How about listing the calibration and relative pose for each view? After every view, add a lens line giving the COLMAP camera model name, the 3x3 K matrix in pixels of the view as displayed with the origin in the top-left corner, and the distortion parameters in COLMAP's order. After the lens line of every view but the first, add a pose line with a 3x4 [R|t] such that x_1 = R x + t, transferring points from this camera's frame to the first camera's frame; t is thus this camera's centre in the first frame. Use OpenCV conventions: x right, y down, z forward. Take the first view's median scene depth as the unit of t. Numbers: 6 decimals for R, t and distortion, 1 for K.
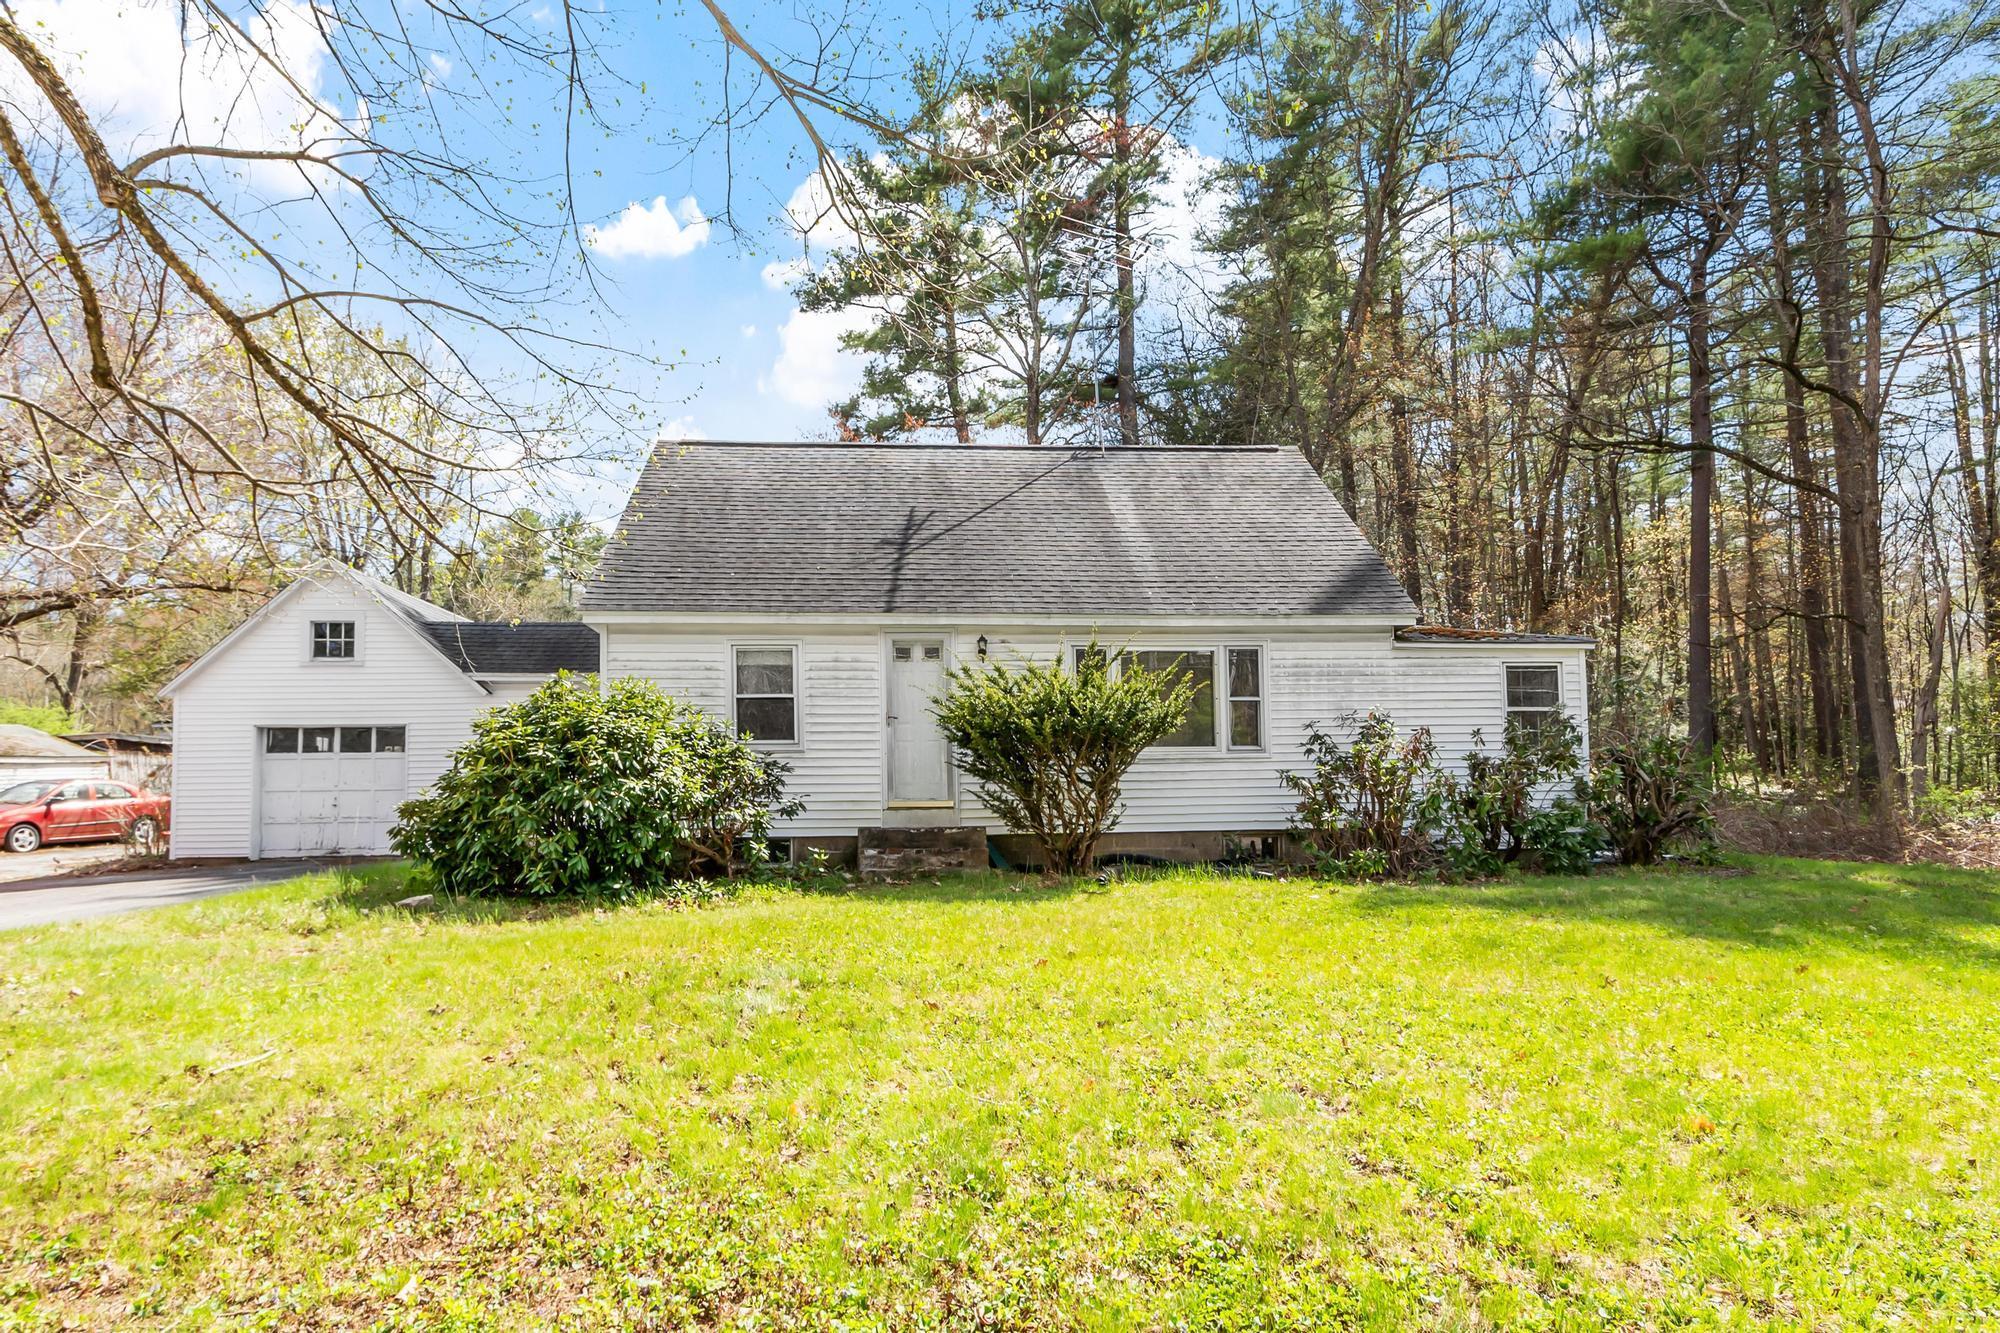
lens RADIAL K [[1069.0, 0, 997.5], [0, 1069.0, 666.6], [0, 0, 1]] dist [0.000160, -0.000776]
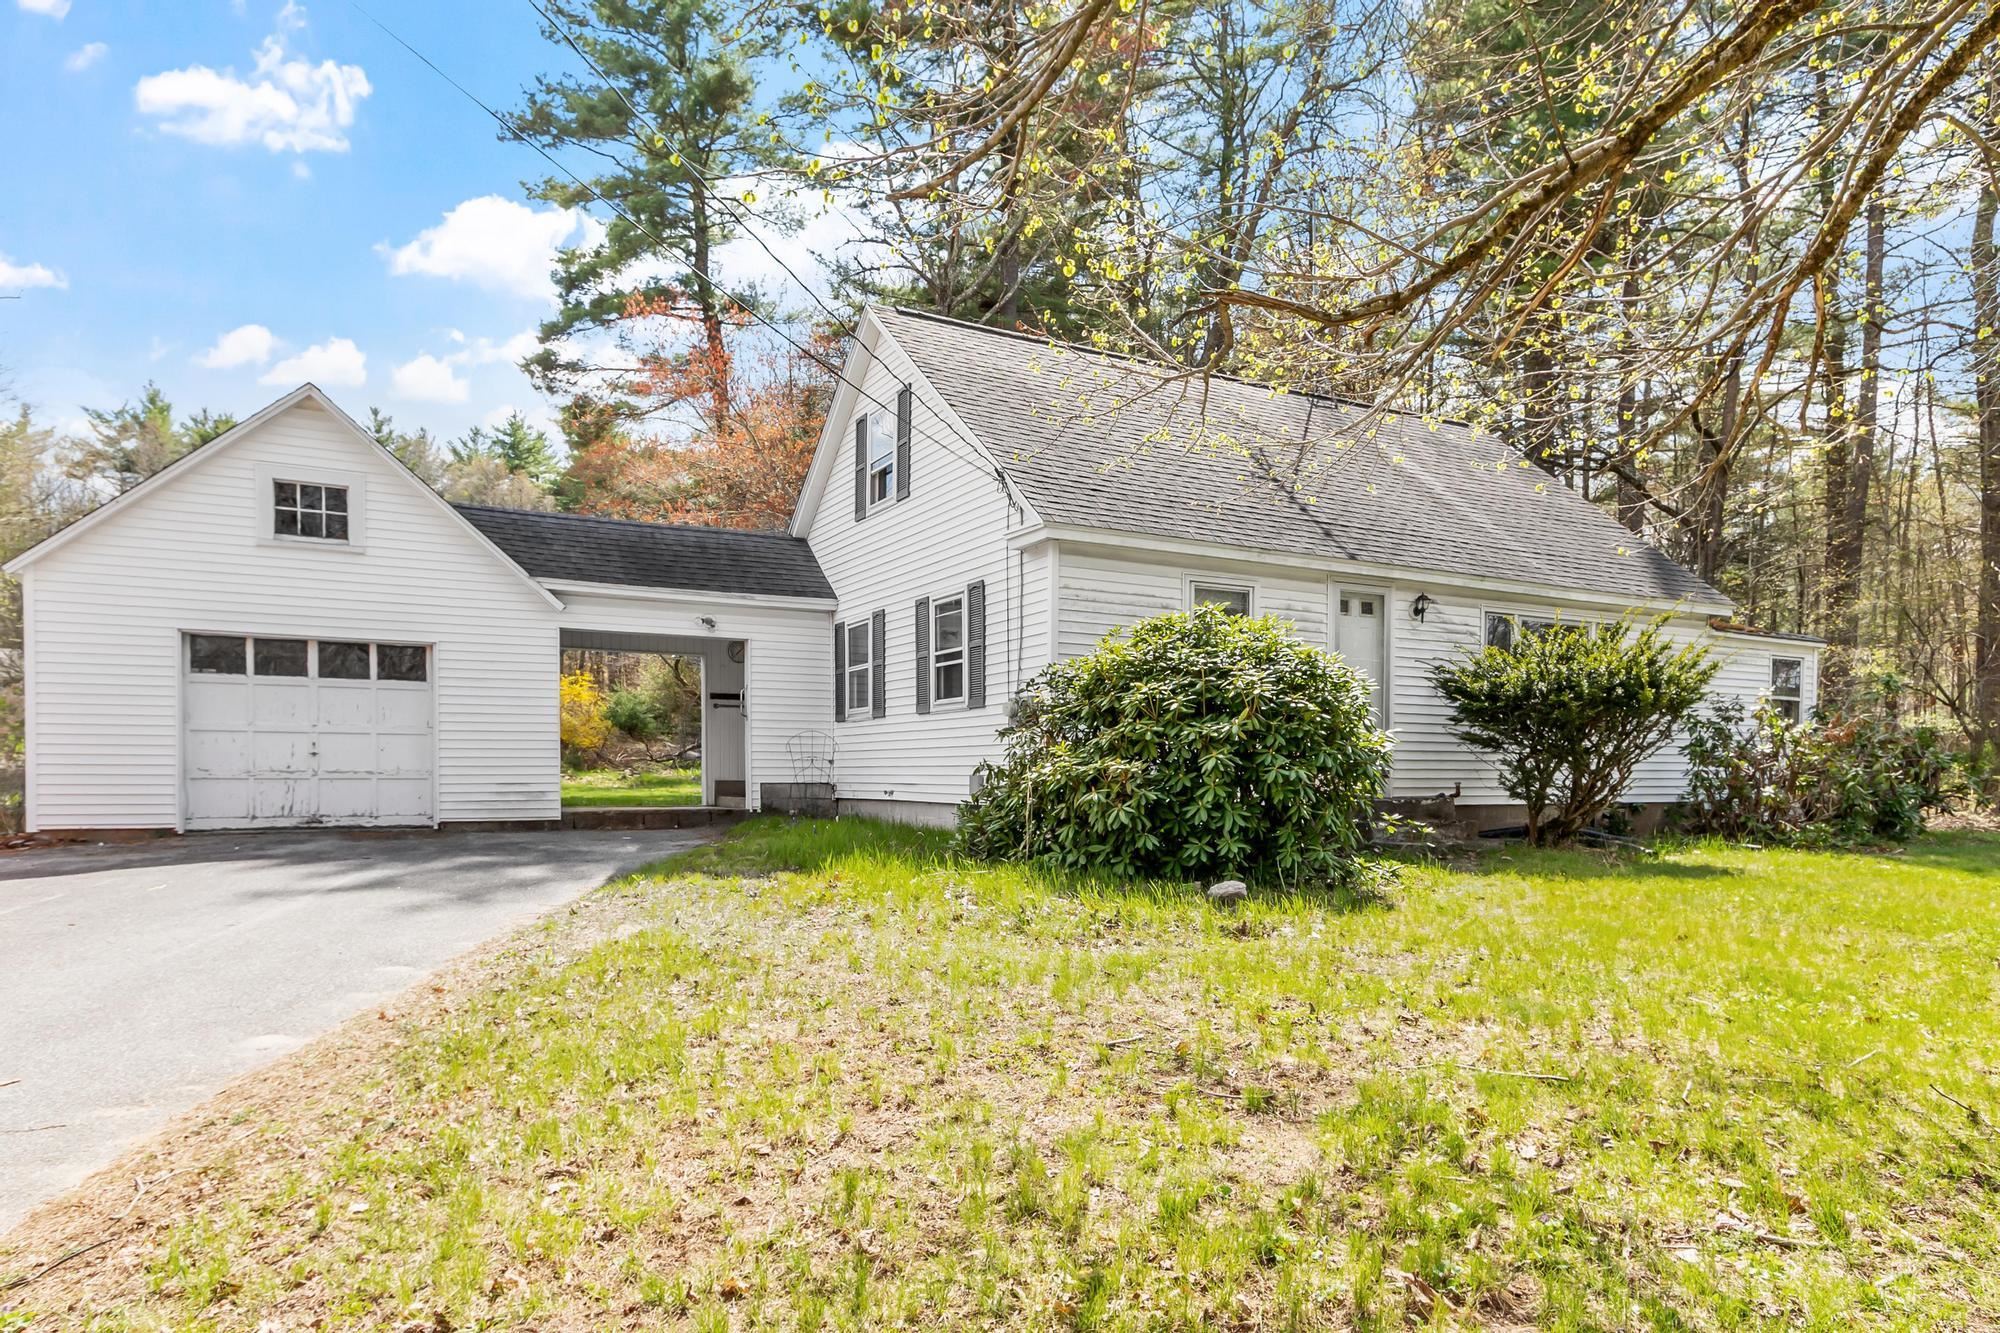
lens RADIAL K [[1131.0, 0, 999.8], [0, 1131.0, 712.9], [0, 0, 1]] dist [0.002859, 0.000418]
pose [[0.916550, 0.039024, 0.398012, -0.516091], [-0.071415, 0.995202, 0.066880, 0.024067], [-0.393492, -0.089723, 0.914939, 0.165673]]
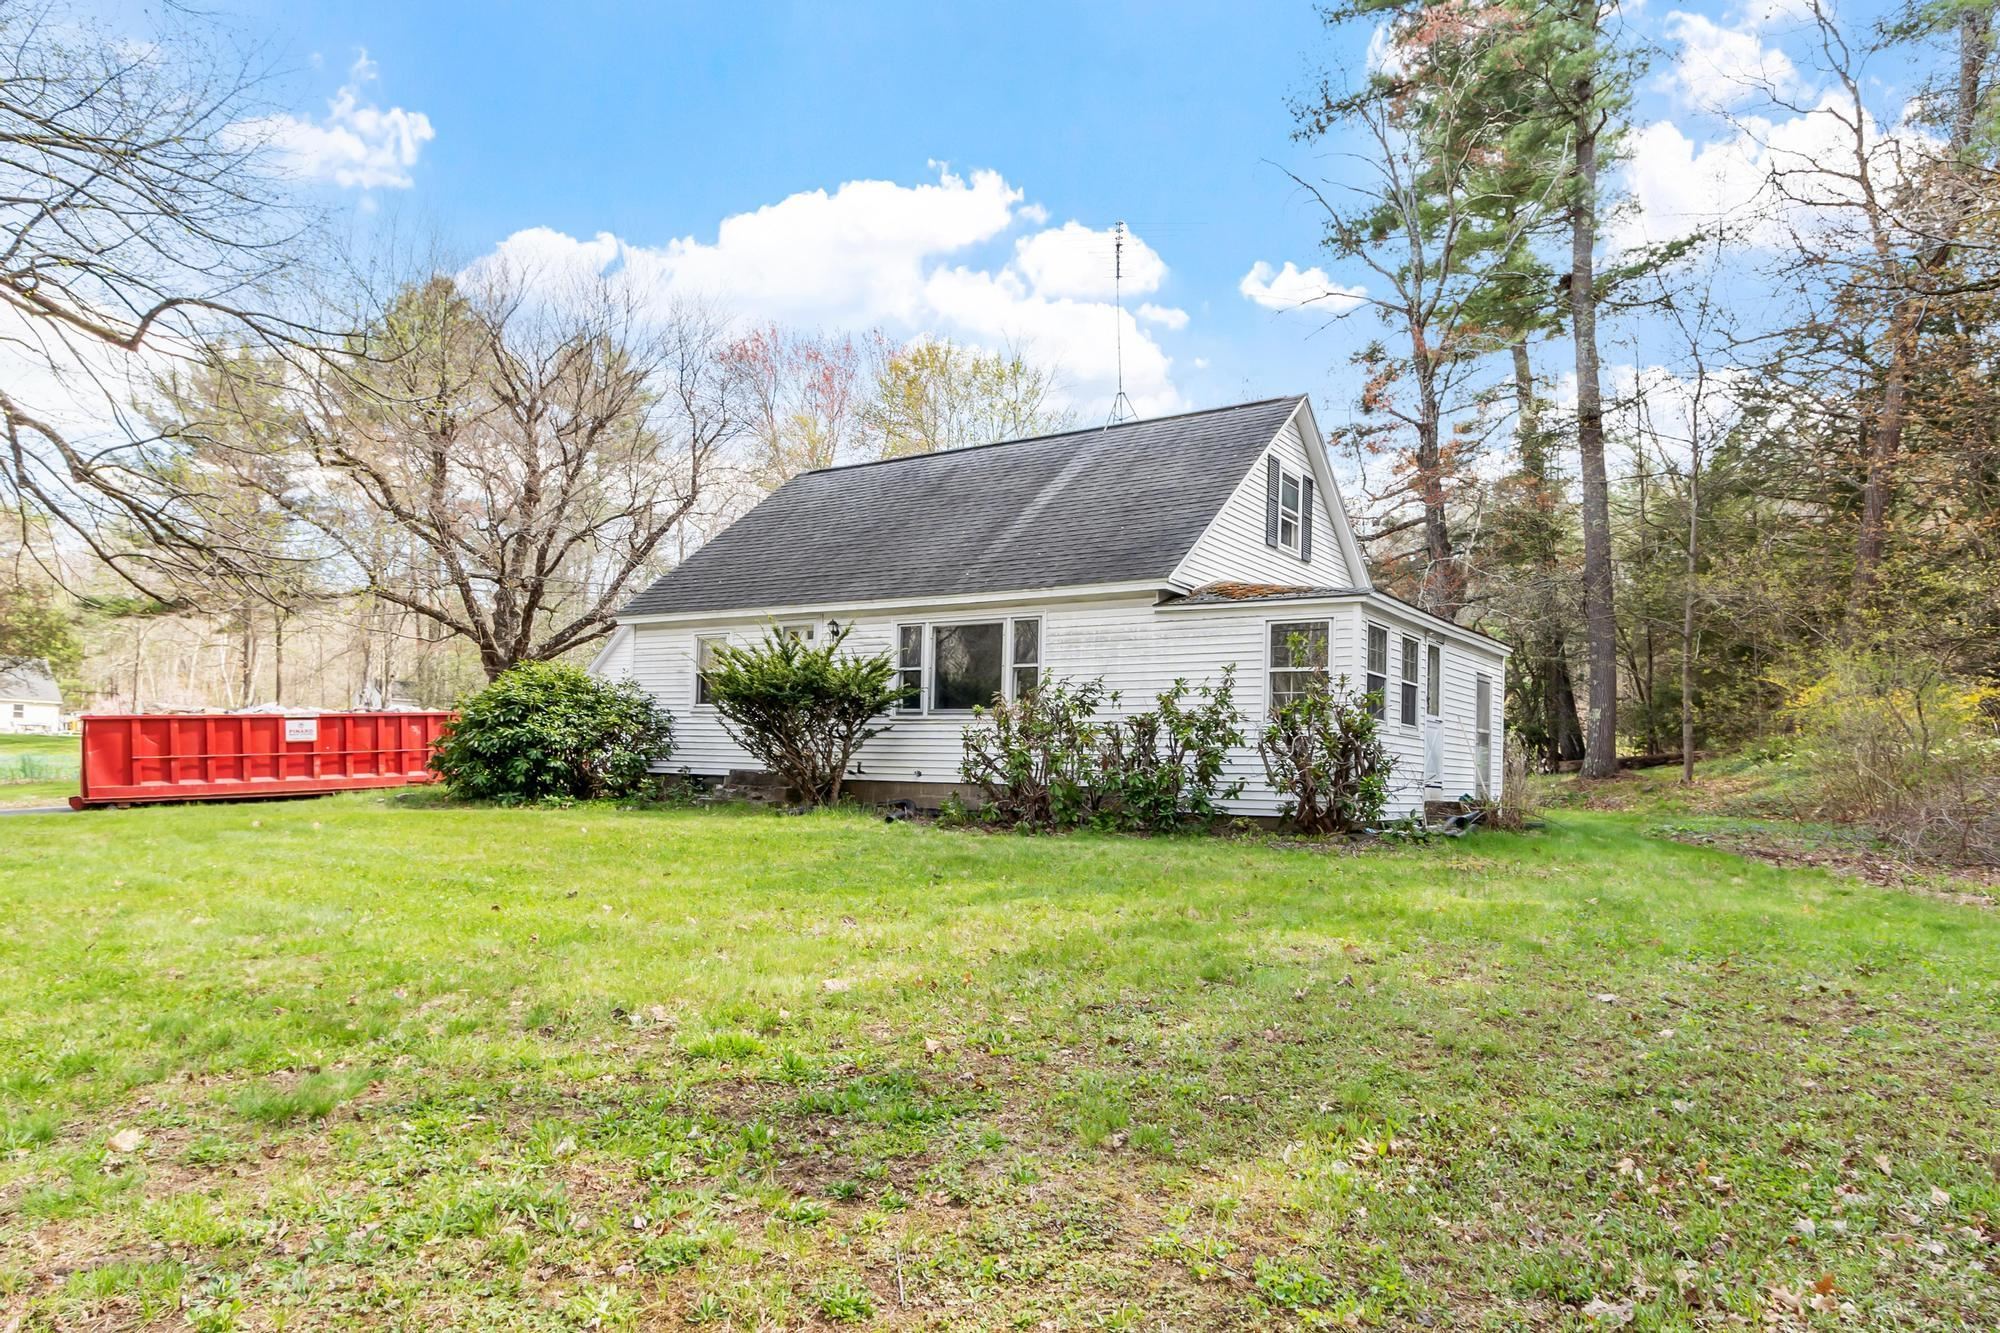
lens RADIAL K [[1197.9, 0, 1010.3], [0, 1197.9, 667.5], [0, 0, 1]] dist [-0.028695, 0.001212]
pose [[0.840283, -0.028893, -0.541378, 0.640826], [0.034968, 0.999388, 0.000938, 0.022874], [0.541020, -0.019719, 0.840779, -0.047224]]
